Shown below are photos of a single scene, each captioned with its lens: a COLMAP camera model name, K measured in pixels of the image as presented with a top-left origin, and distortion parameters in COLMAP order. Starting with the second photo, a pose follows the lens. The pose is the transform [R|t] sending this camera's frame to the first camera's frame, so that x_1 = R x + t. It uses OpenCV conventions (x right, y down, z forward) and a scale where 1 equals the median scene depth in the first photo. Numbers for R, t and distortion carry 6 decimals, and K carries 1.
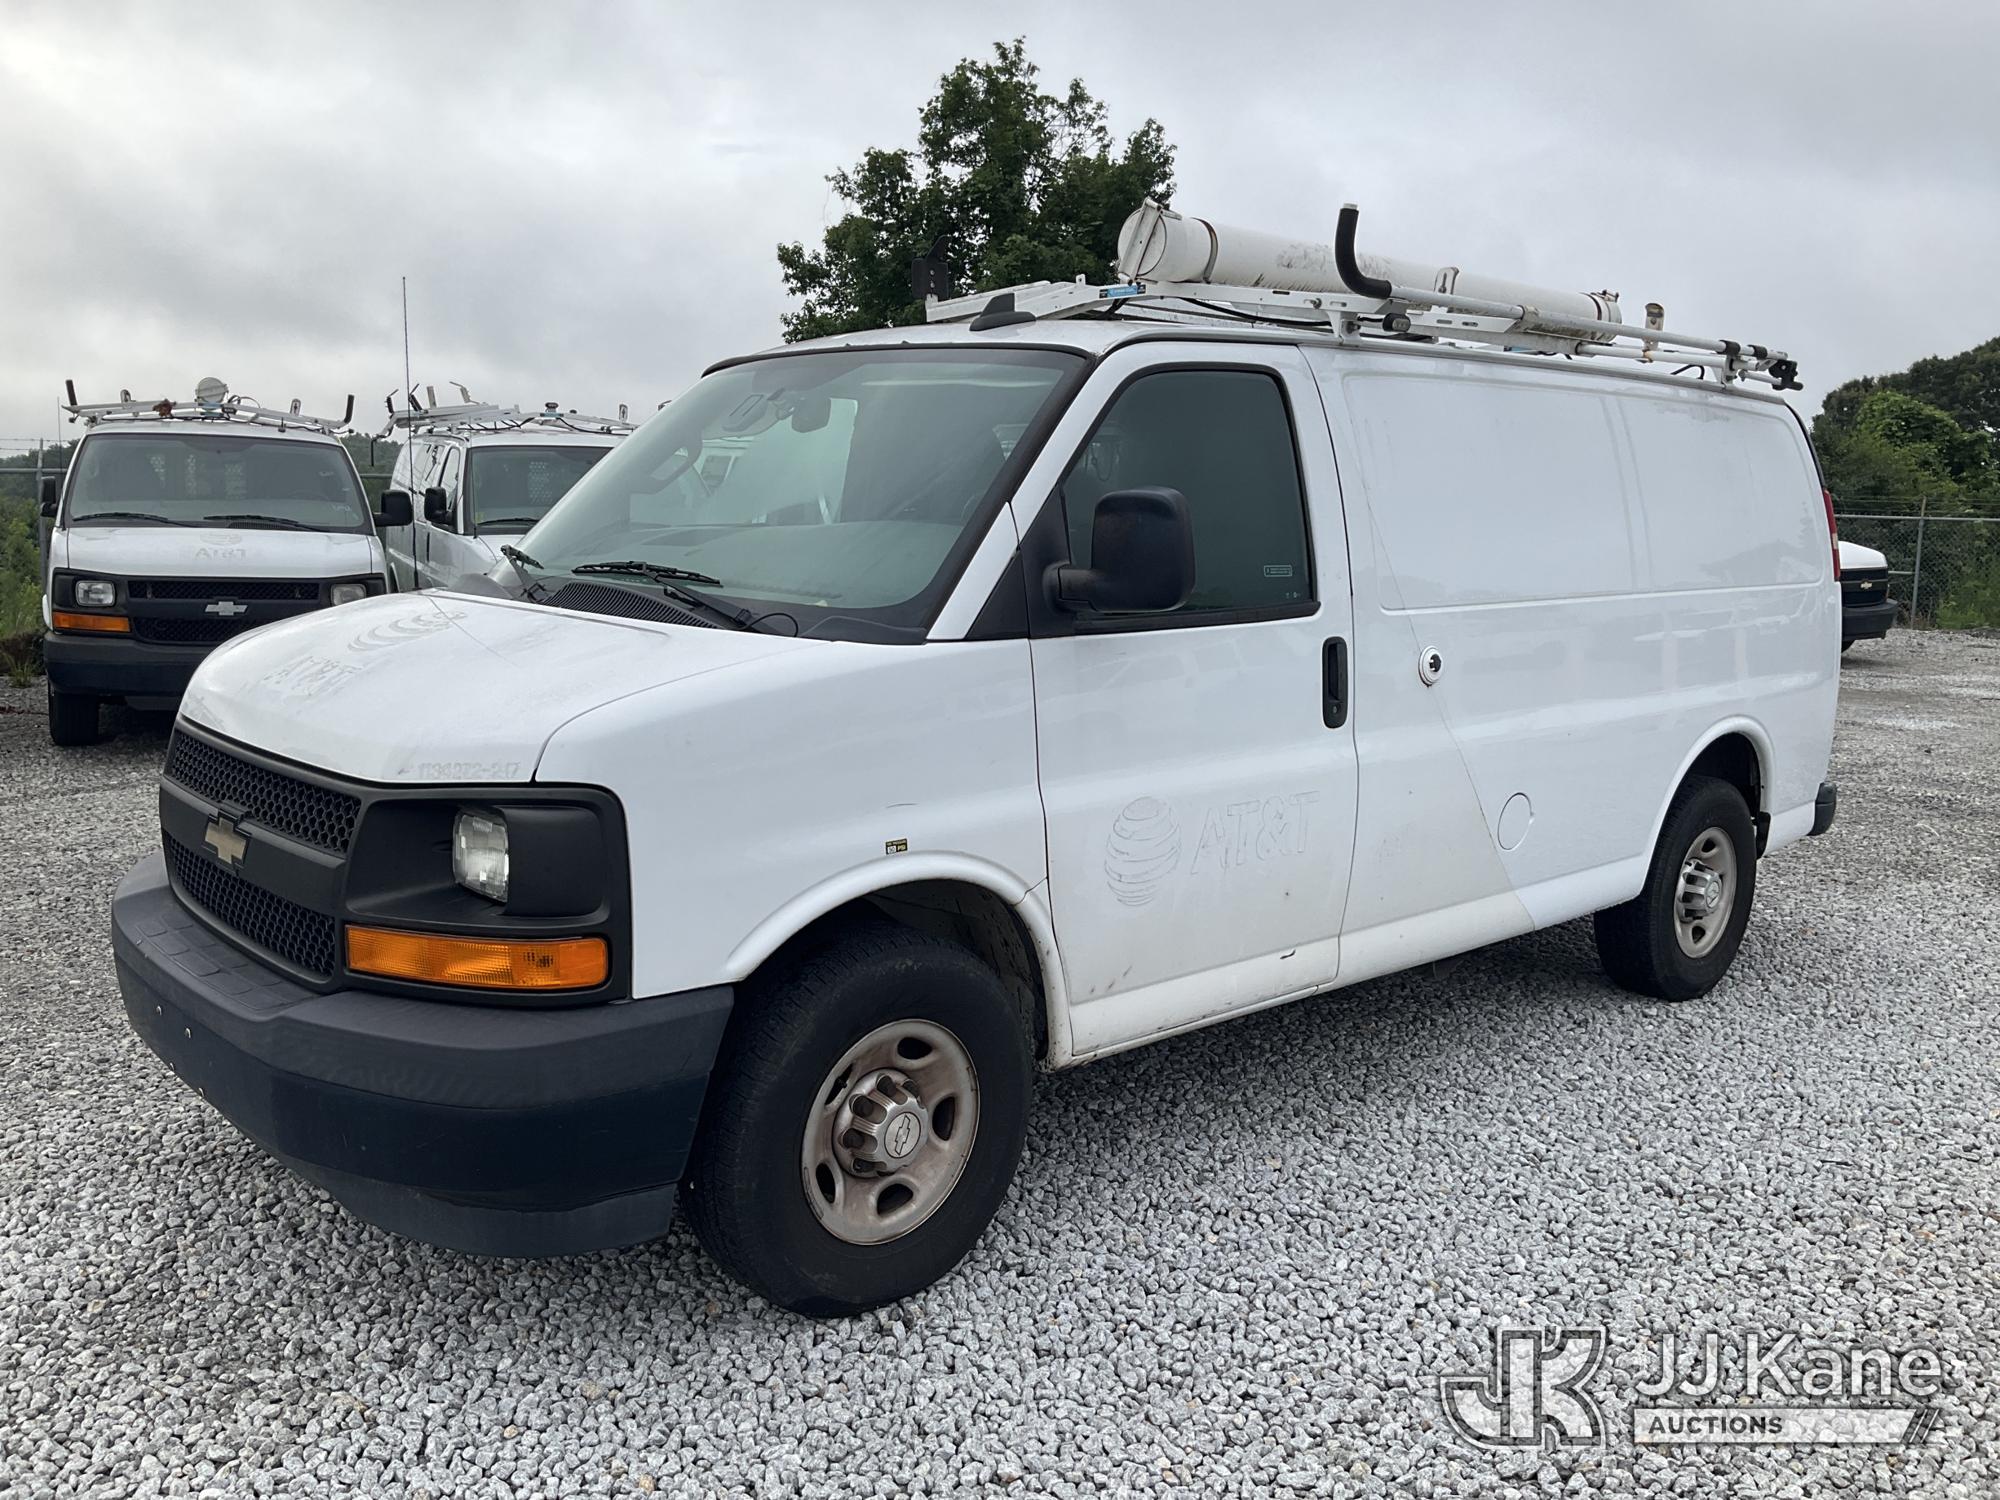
lens RADIAL K [[1683.1, 0, 997.8], [0, 1683.1, 734.8], [0, 0, 1]] dist [0.030250, 0.005897]
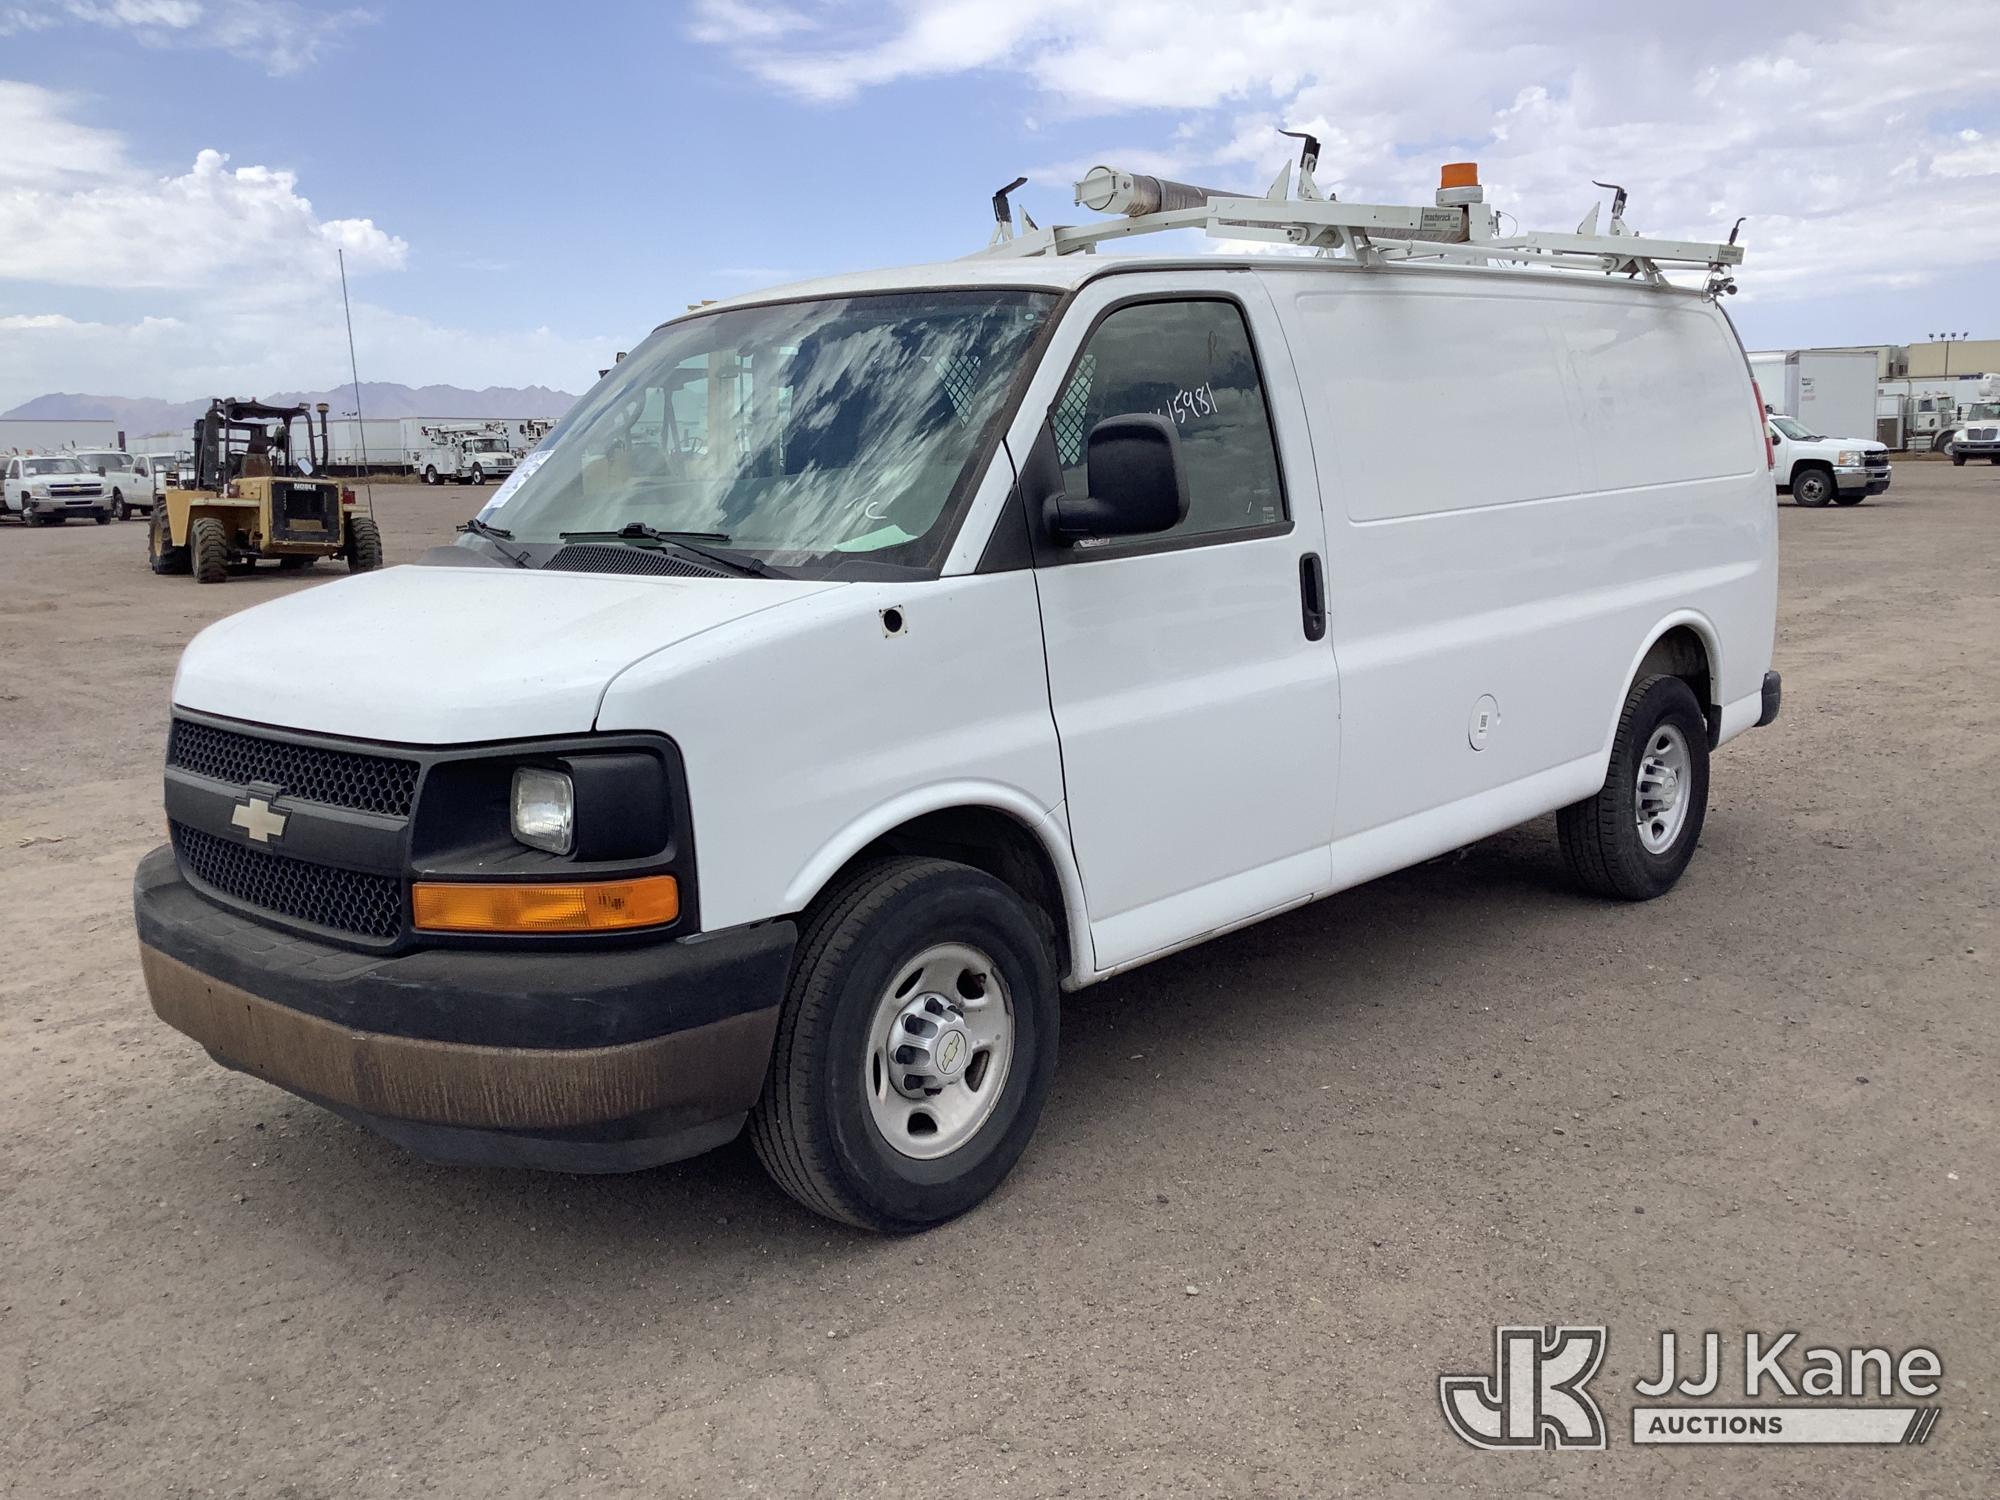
lens RADIAL K [[1850.9, 0, 1003.7], [0, 1850.9, 734.5], [0, 0, 1]] dist [0.022192, 0.000000]
pose [[0.994995, -0.071156, 0.070152, -0.085702], [0.069880, 0.997345, 0.020483, 0.019659], [-0.071423, -0.015478, 0.997326, -0.133973]]
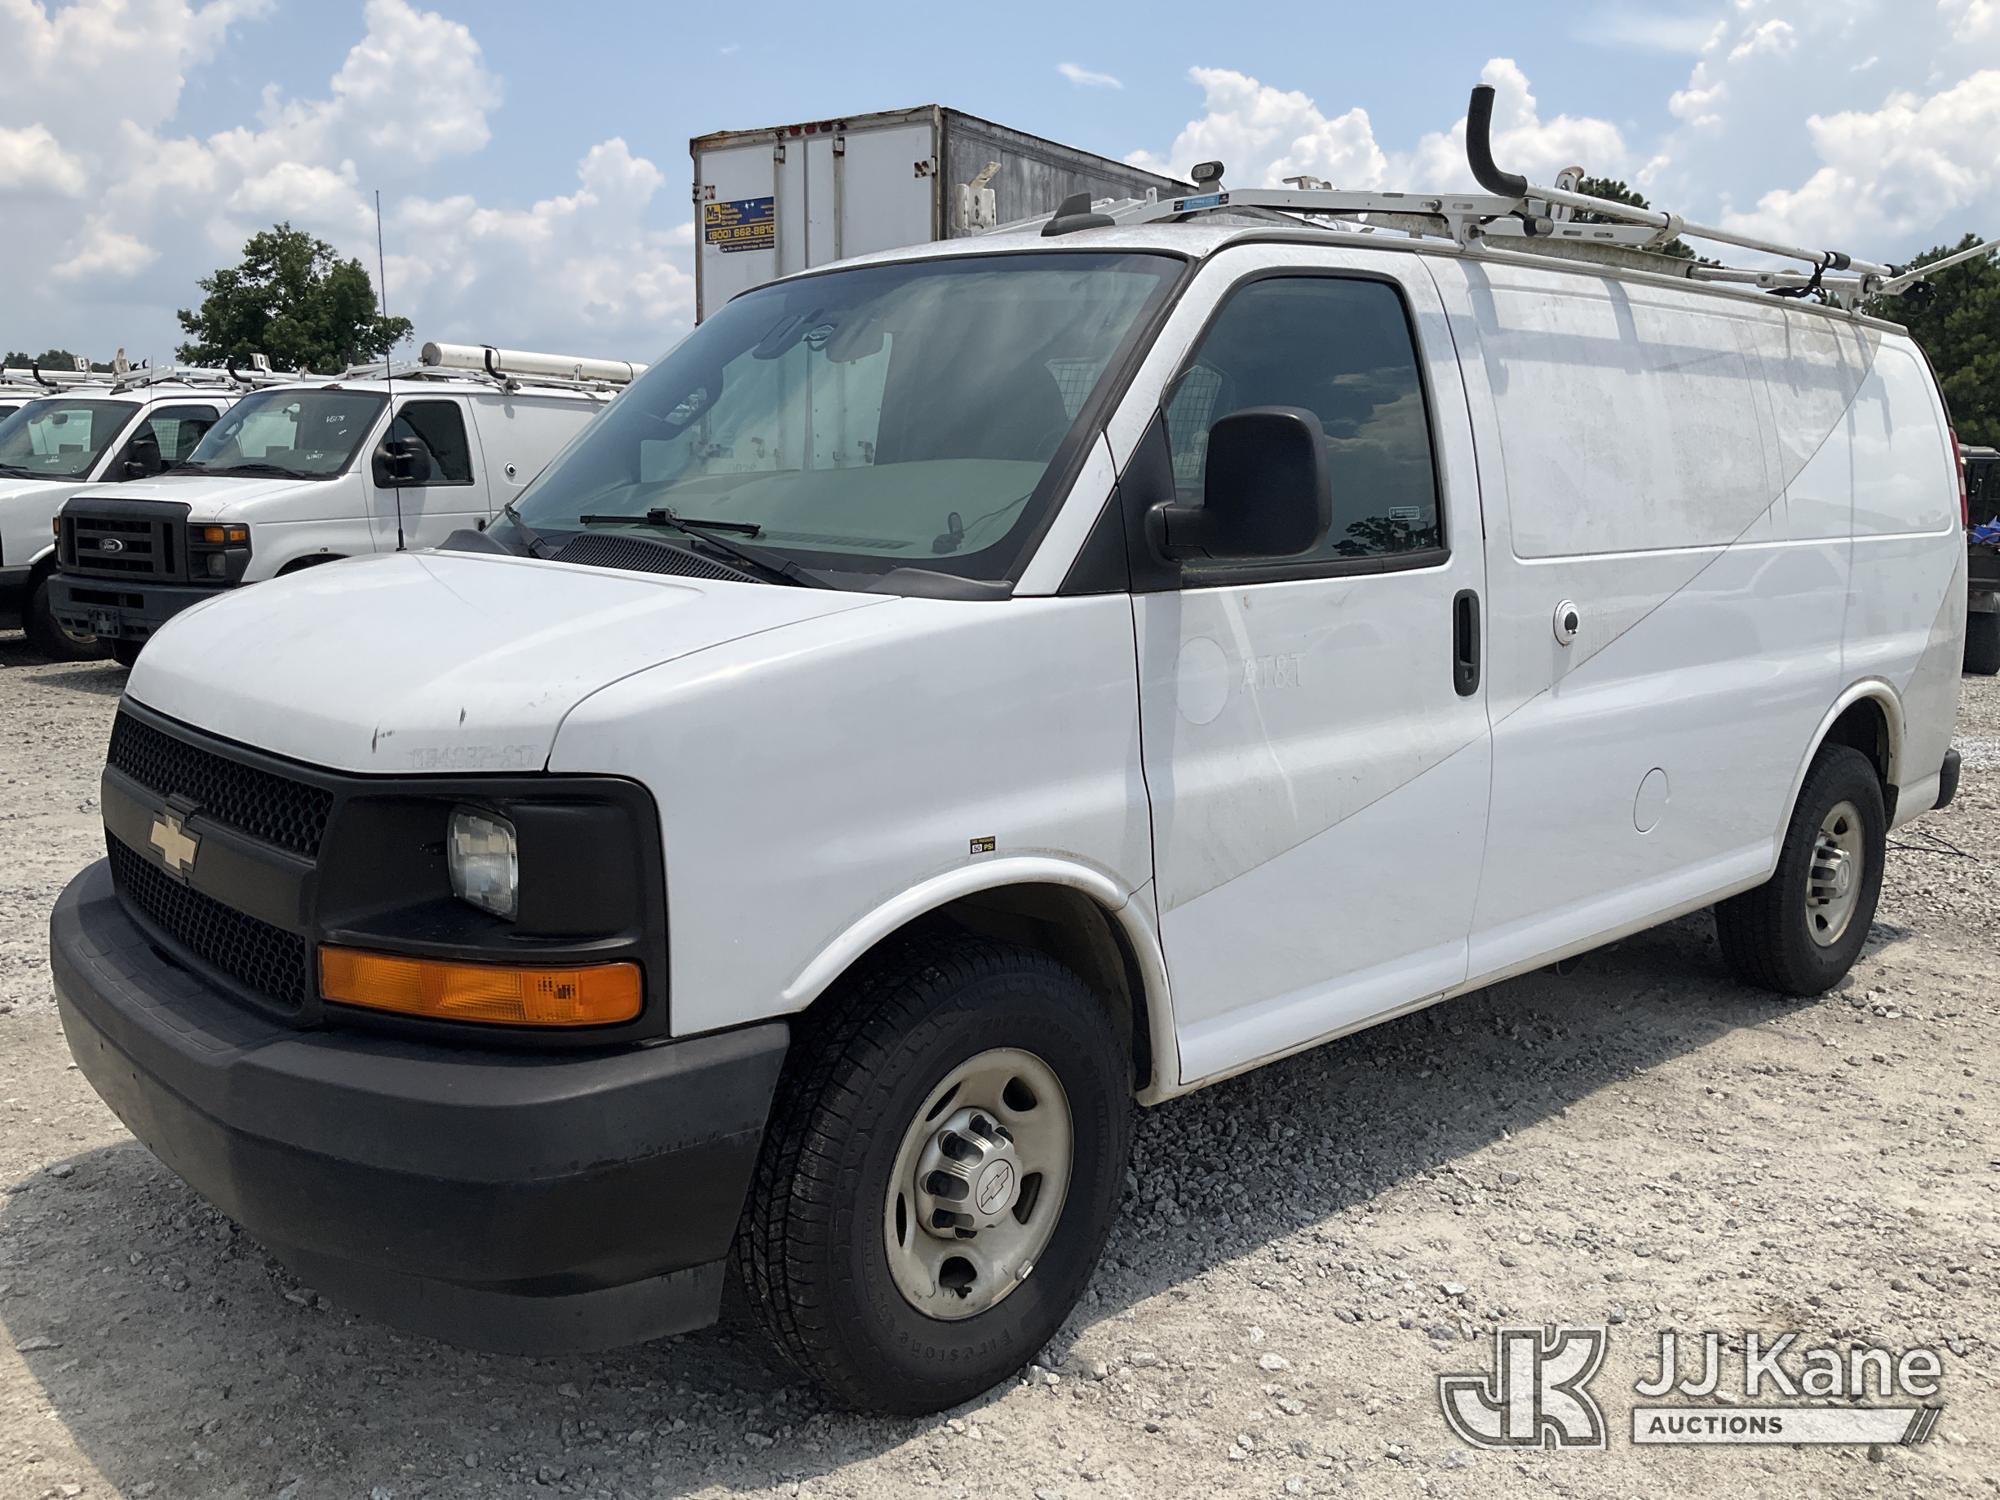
lens RADIAL K [[1683.1, 0, 984.0], [0, 1683.1, 732.6], [0, 0, 1]] dist [0.030250, 0.005897]
pose [[0.999964, -0.008078, -0.002599, -0.052555], [0.008116, 0.999856, 0.014872, -0.000449], [0.002479, -0.014892, 0.999886, 0.160481]]
